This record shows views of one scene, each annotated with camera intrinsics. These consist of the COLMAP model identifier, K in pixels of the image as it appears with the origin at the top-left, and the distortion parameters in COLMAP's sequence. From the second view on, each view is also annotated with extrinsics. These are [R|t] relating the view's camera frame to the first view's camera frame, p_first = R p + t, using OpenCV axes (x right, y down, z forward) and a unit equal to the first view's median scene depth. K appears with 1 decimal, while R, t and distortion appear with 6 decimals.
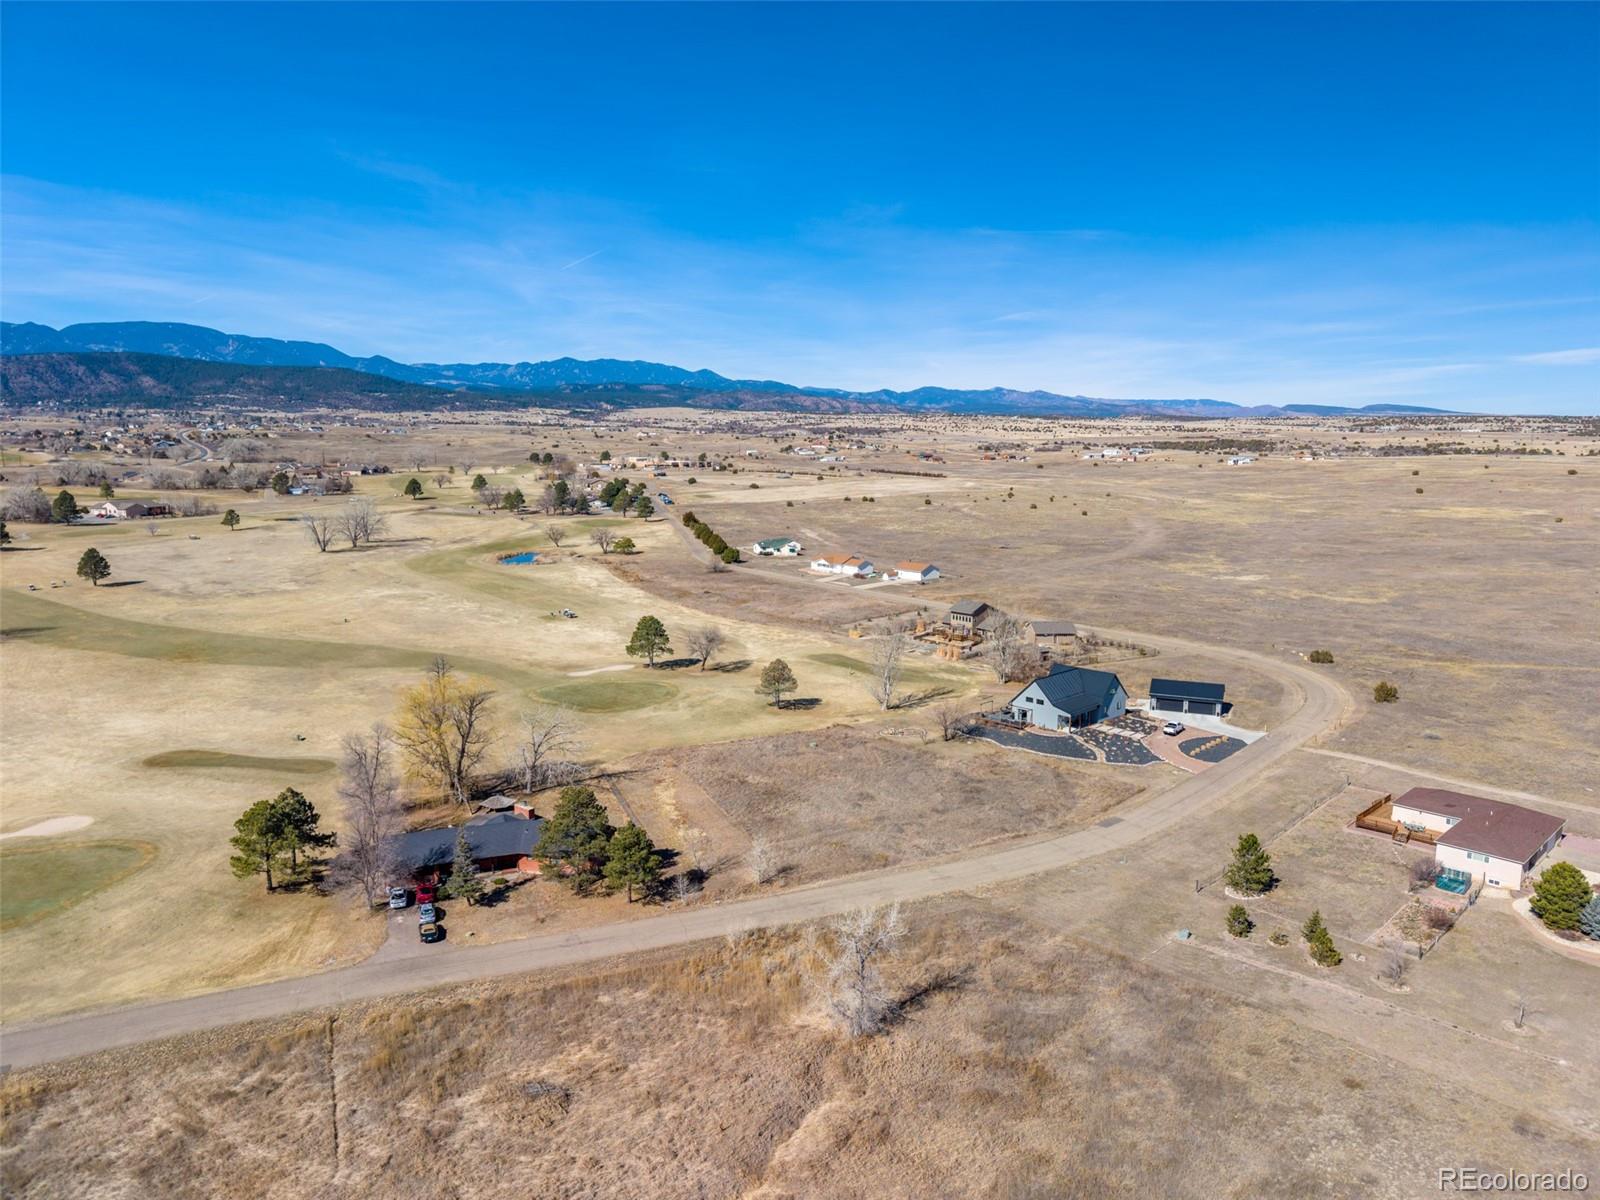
lens RADIAL K [[1065.3, 0, 798.9], [0, 1065.3, 594.7], [0, 0, 1]] dist [0.041705, -0.045763]
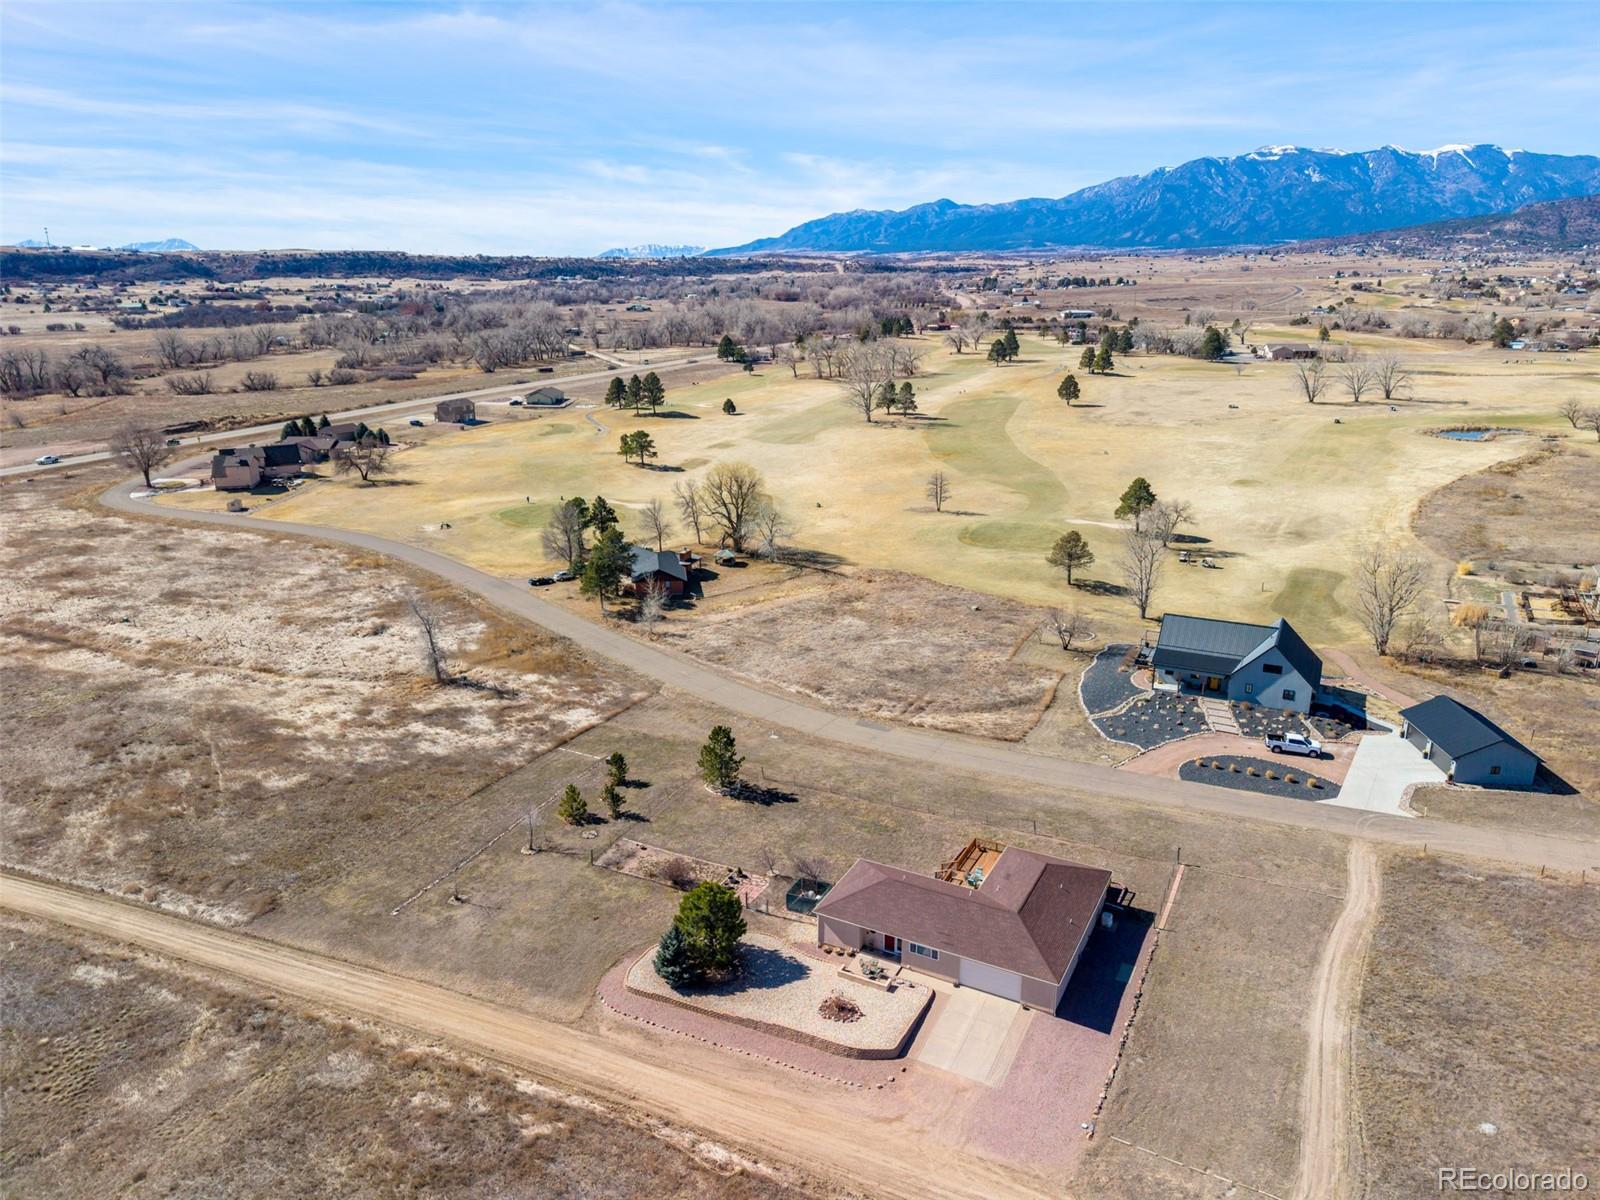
lens RADIAL K [[1065.3, 0, 793.9], [0, 1065.3, 597.5], [0, 0, 1]] dist [0.041705, -0.045763]
pose [[0.313994, 0.267451, -0.910976, 0.634400], [-0.139133, 0.962107, 0.234506, -0.055677], [0.939175, 0.053114, 0.339307, 0.376022]]
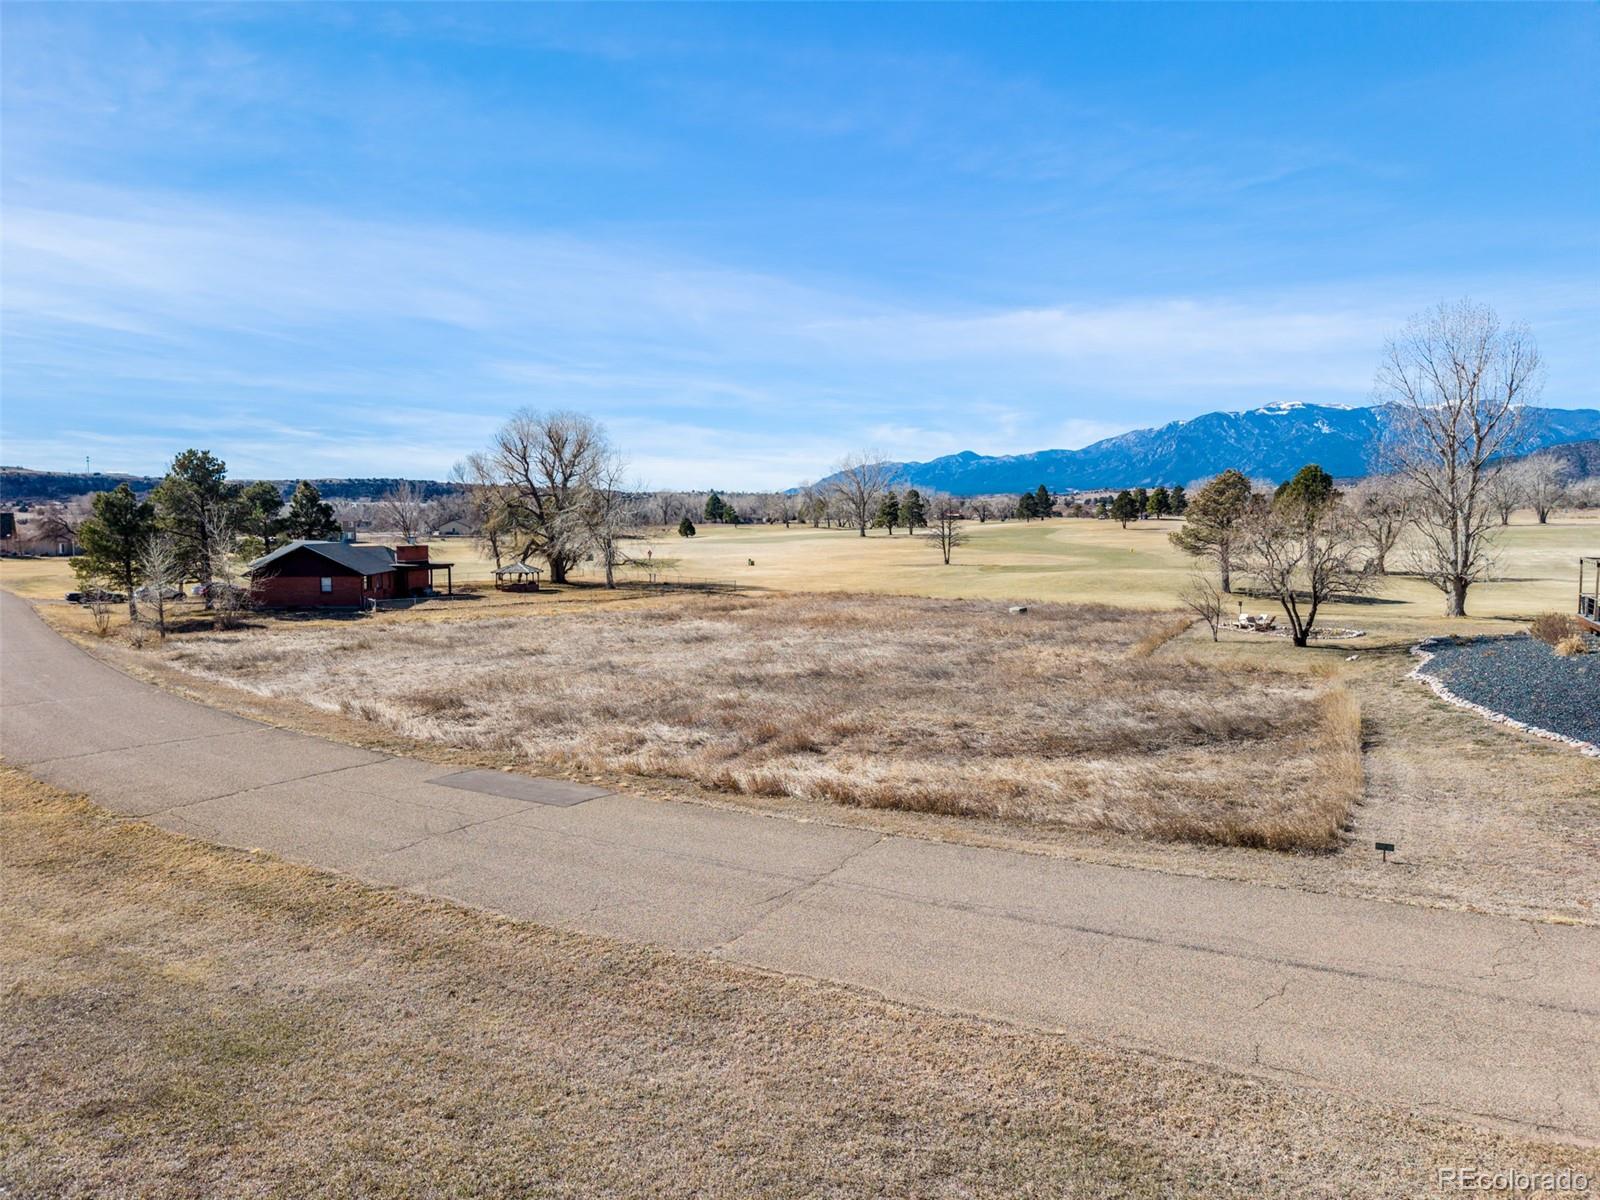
lens RADIAL K [[1065.3, 0, 794.0], [0, 1065.3, 596.8], [0, 0, 1]] dist [0.041705, -0.045763]
pose [[0.285952, 0.060475, -0.956334, 0.280159], [-0.139785, 0.989963, 0.020805, 0.103231], [0.947993, 0.127732, 0.291536, 0.592127]]
